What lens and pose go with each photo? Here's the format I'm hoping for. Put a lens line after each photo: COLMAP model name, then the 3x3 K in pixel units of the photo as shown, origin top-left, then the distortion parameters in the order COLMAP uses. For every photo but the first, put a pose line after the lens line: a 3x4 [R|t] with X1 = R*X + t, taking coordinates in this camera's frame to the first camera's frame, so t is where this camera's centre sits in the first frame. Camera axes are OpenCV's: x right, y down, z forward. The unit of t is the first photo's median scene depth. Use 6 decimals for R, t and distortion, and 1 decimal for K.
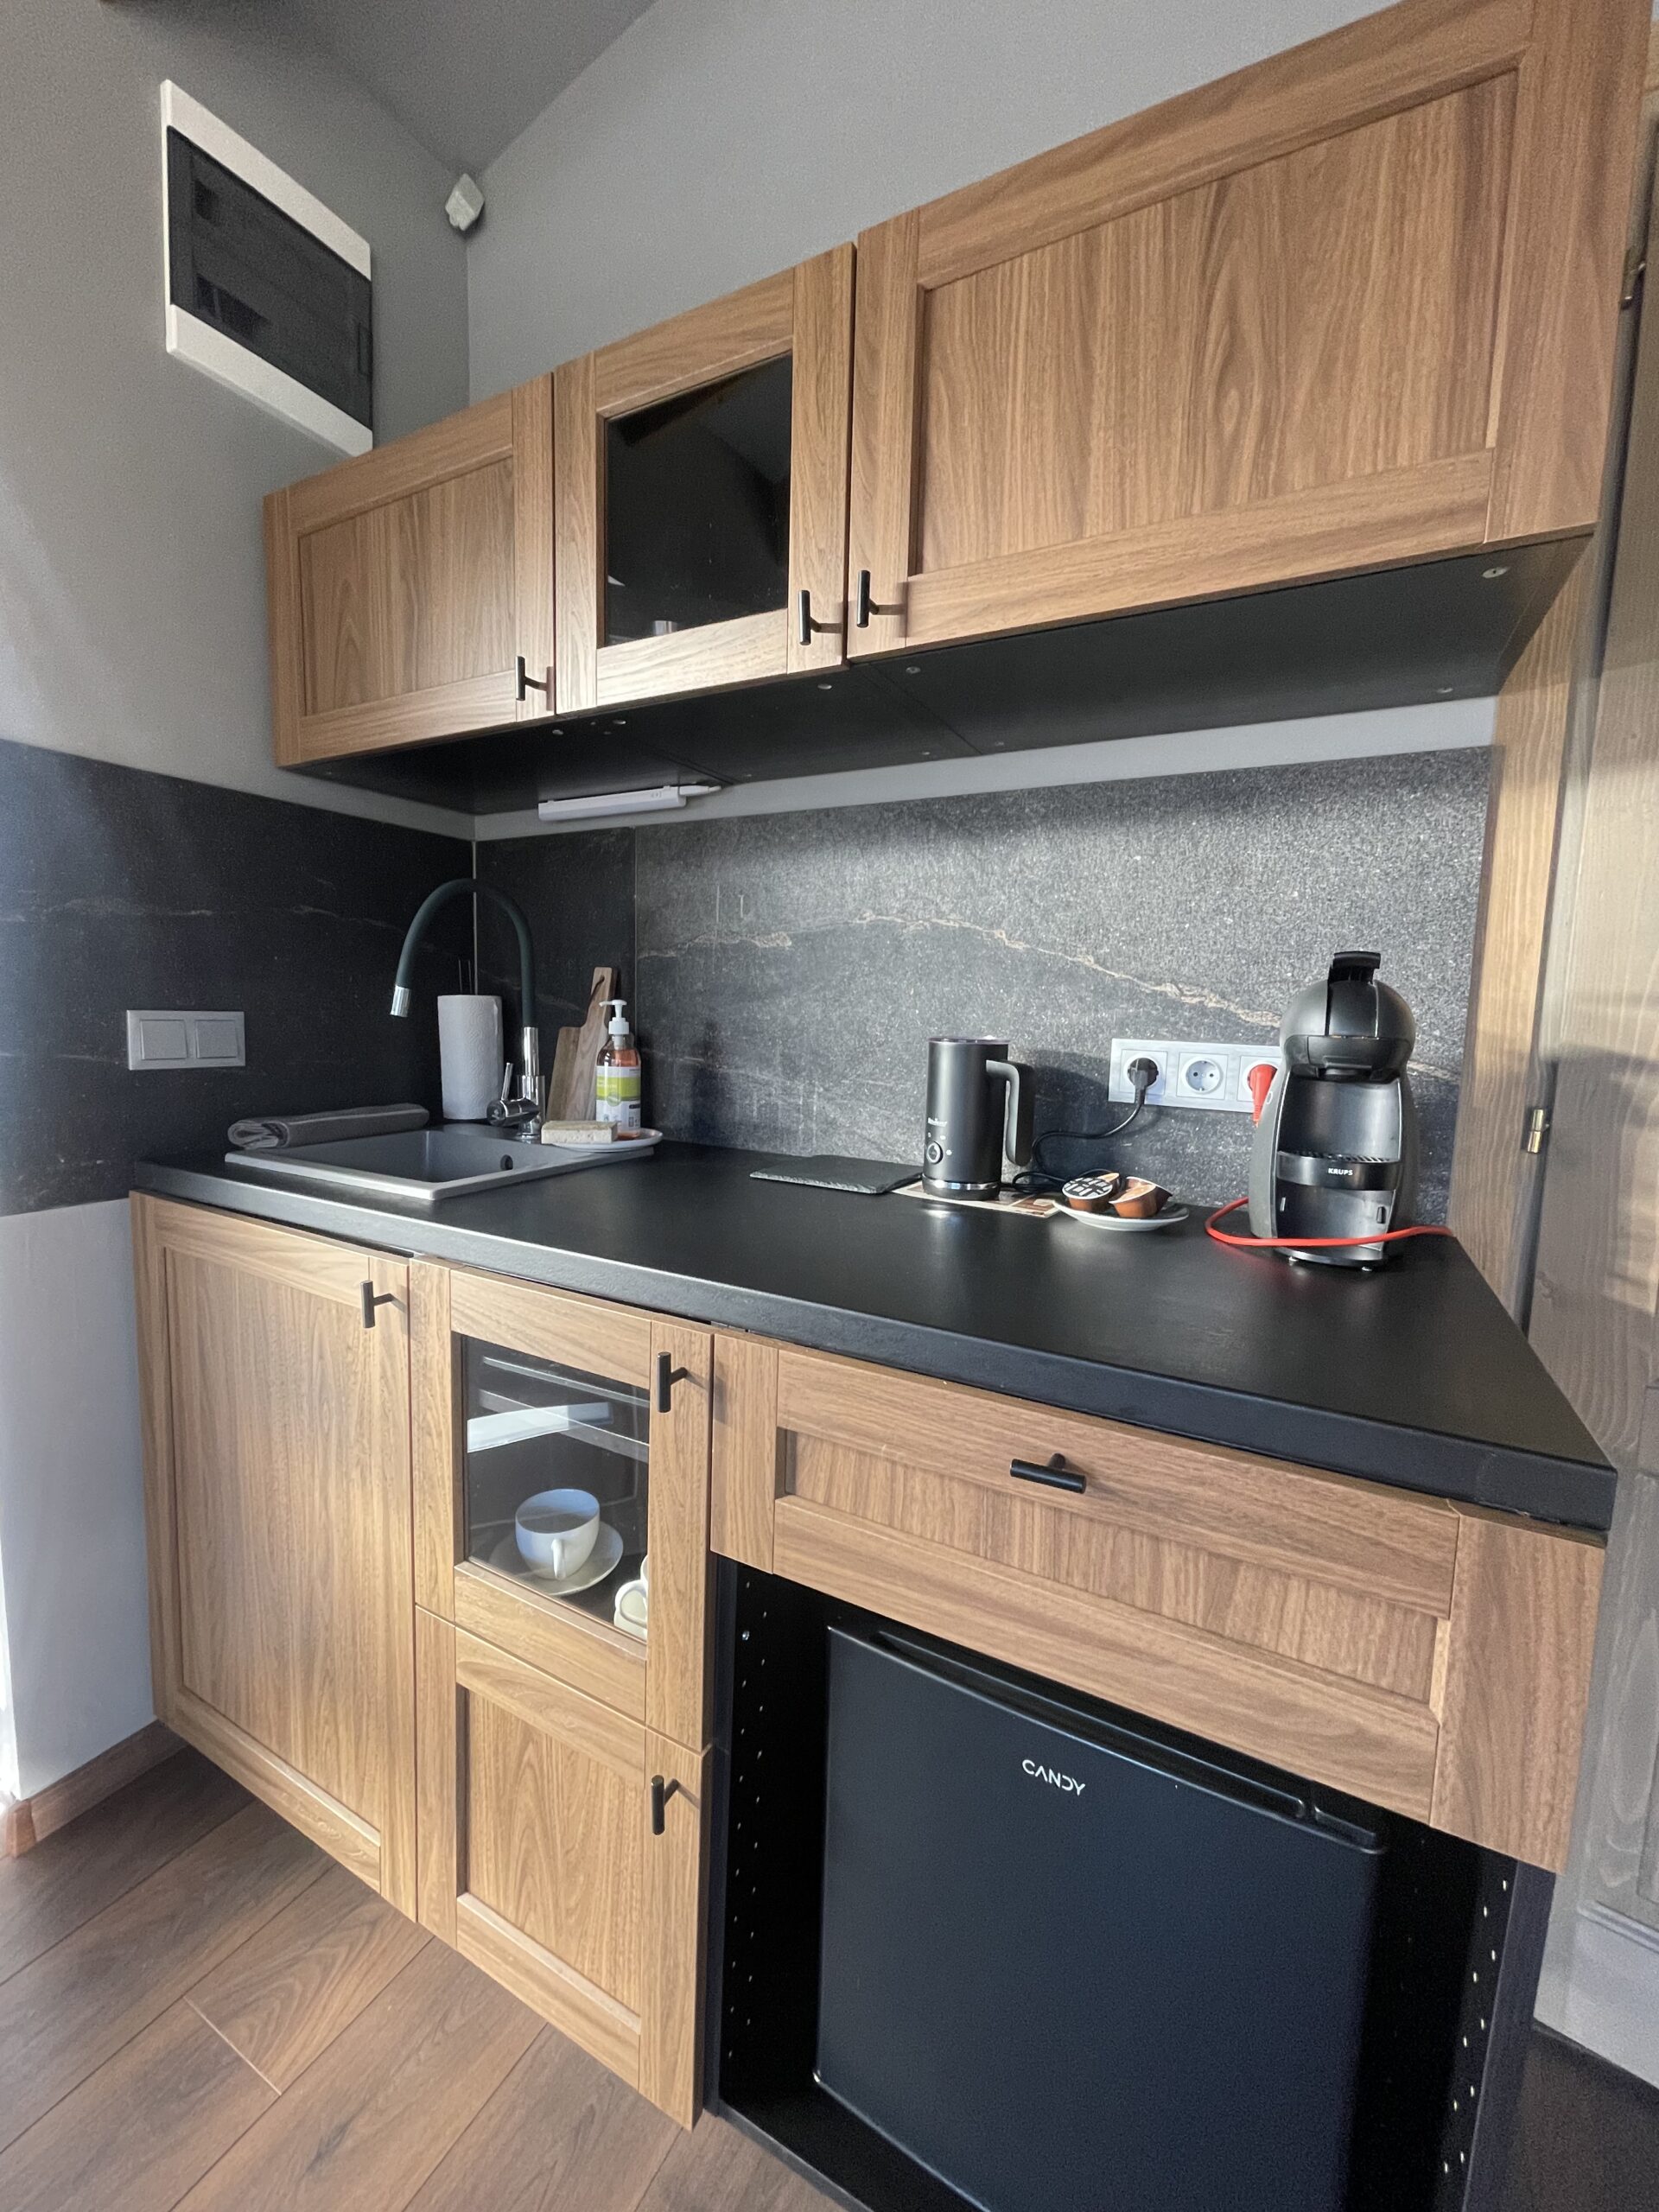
lens RADIAL K [[882.7, 0, 828.5], [0, 882.7, 1098.2], [0, 0, 1]] dist [-0.001234, -0.000091]
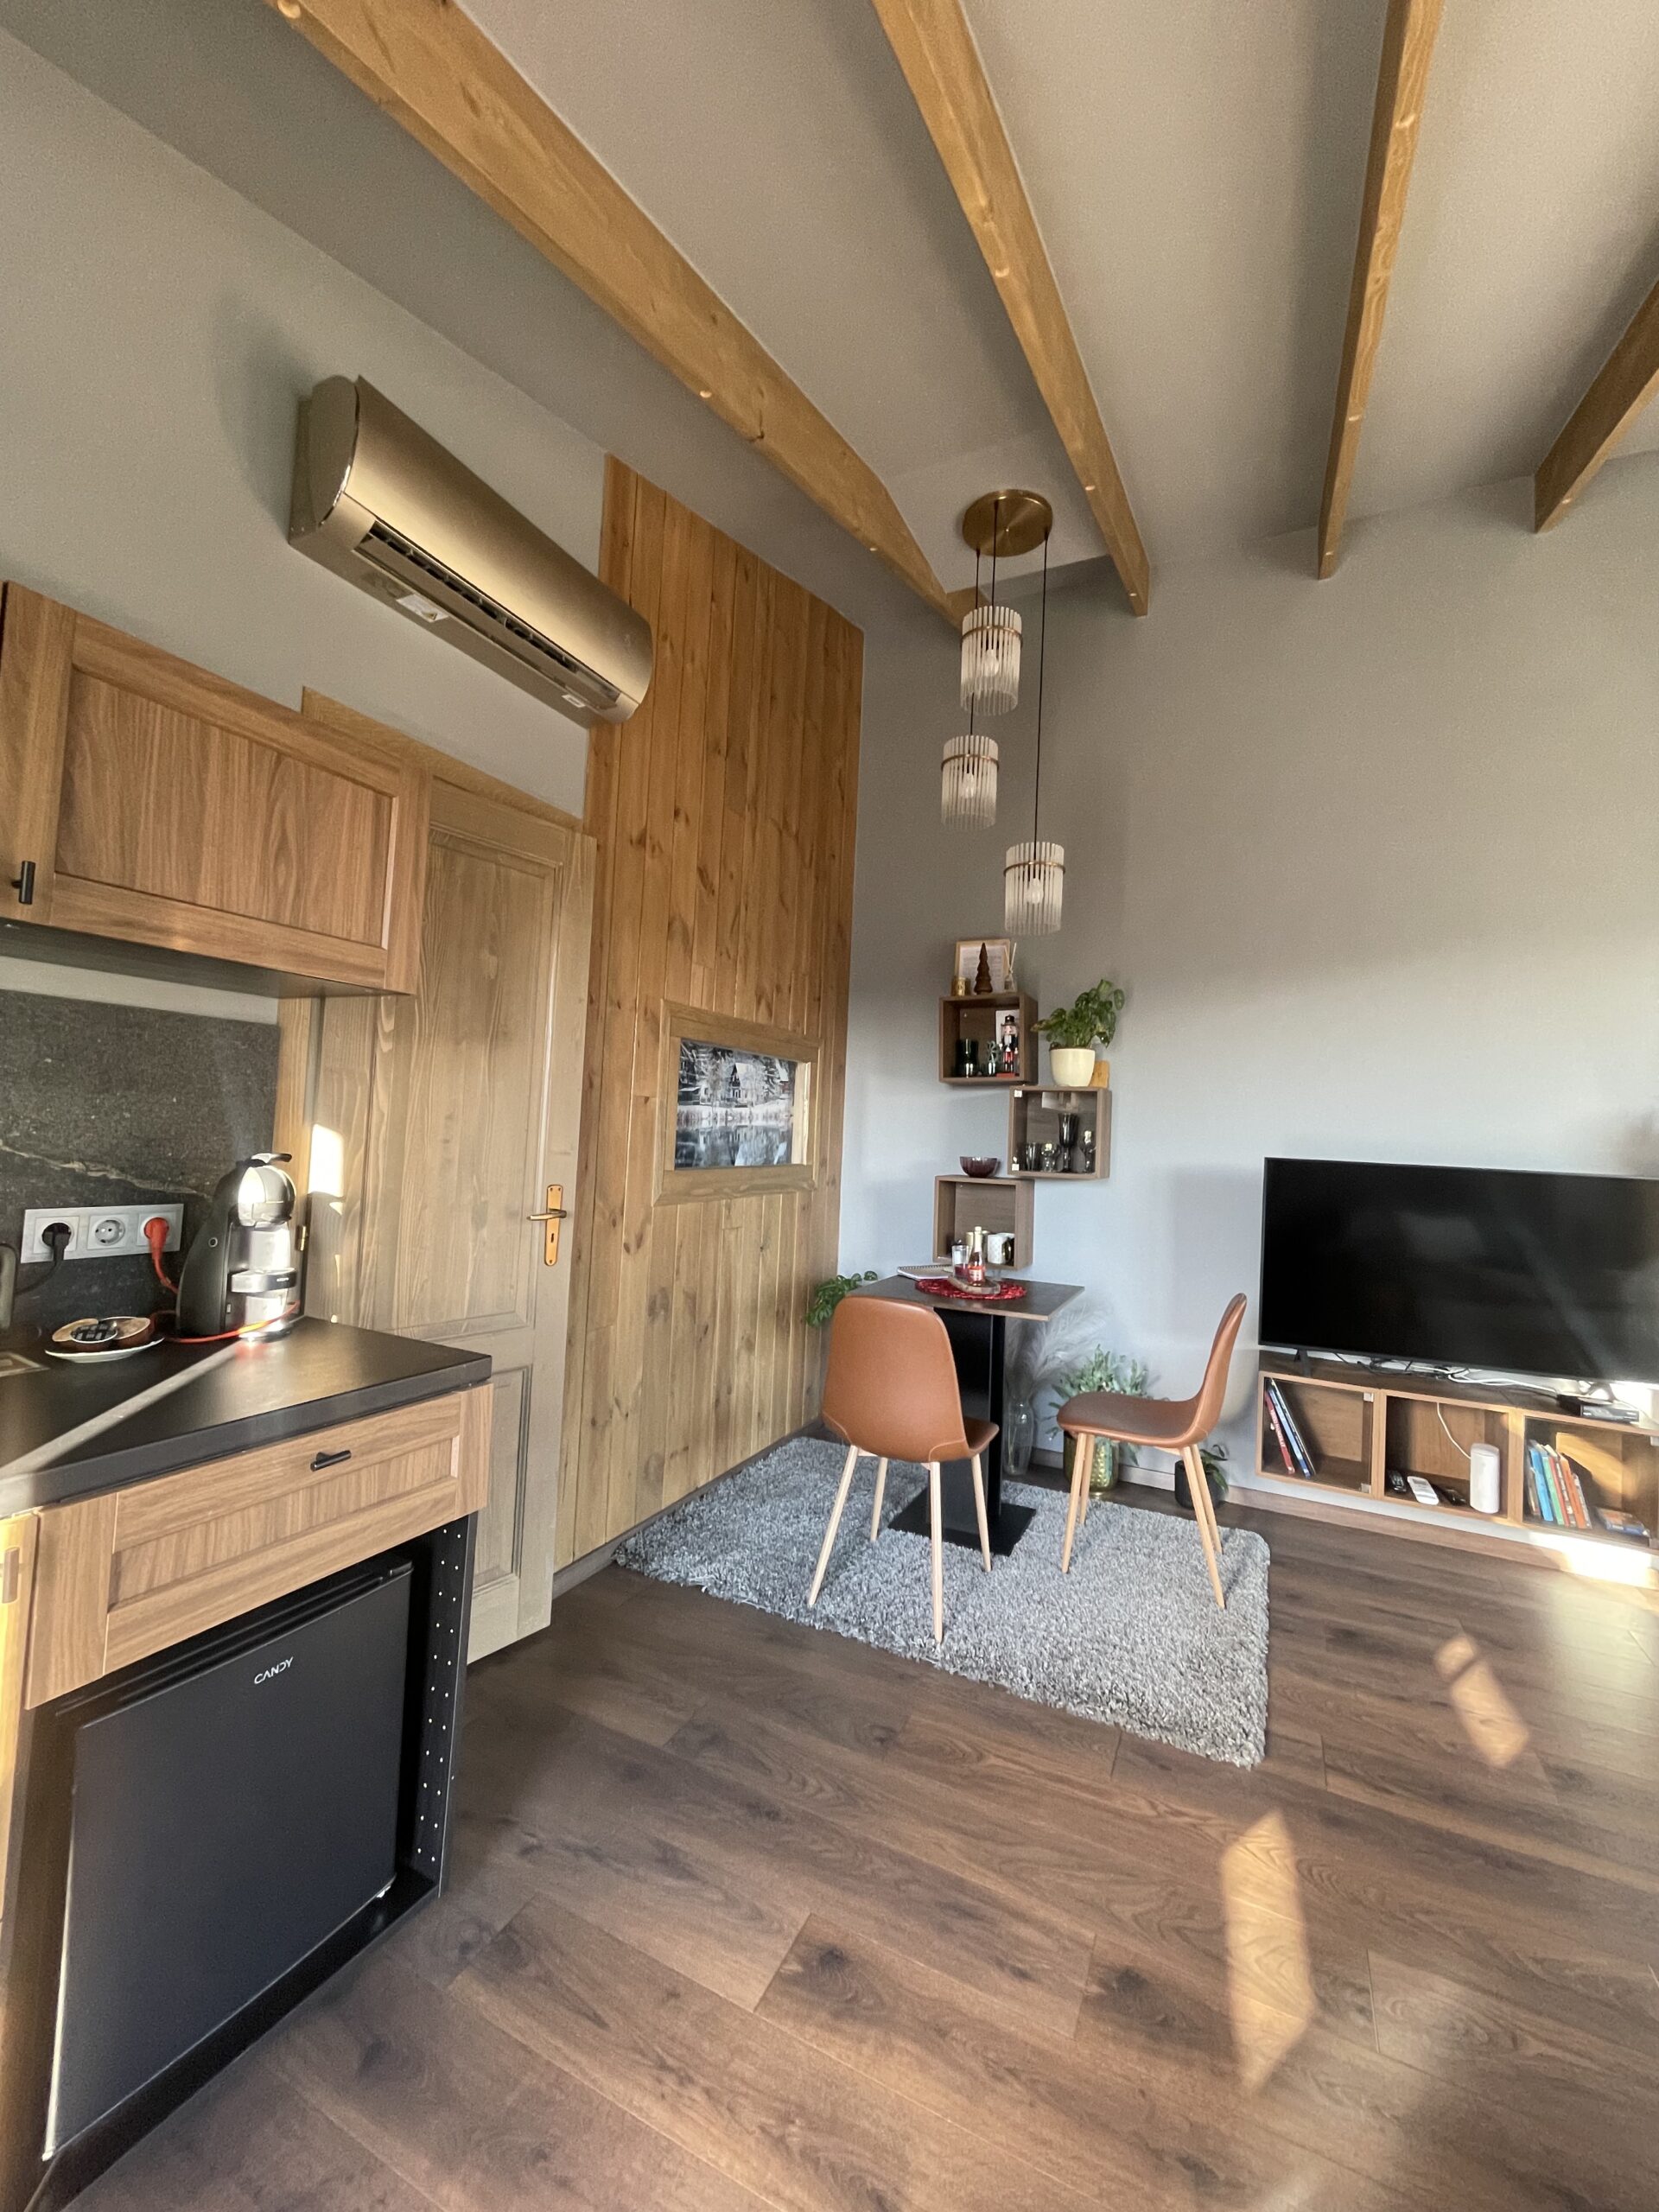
lens RADIAL K [[882.7, 0, 832.3], [0, 882.7, 1099.9], [0, 0, 1]] dist [-0.001234, -0.000091]
pose [[-0.032090, 0.013345, 0.999396, -0.929844], [0.054315, 0.998457, -0.011588, -0.148830], [-0.998008, 0.053910, -0.032765, -0.038988]]
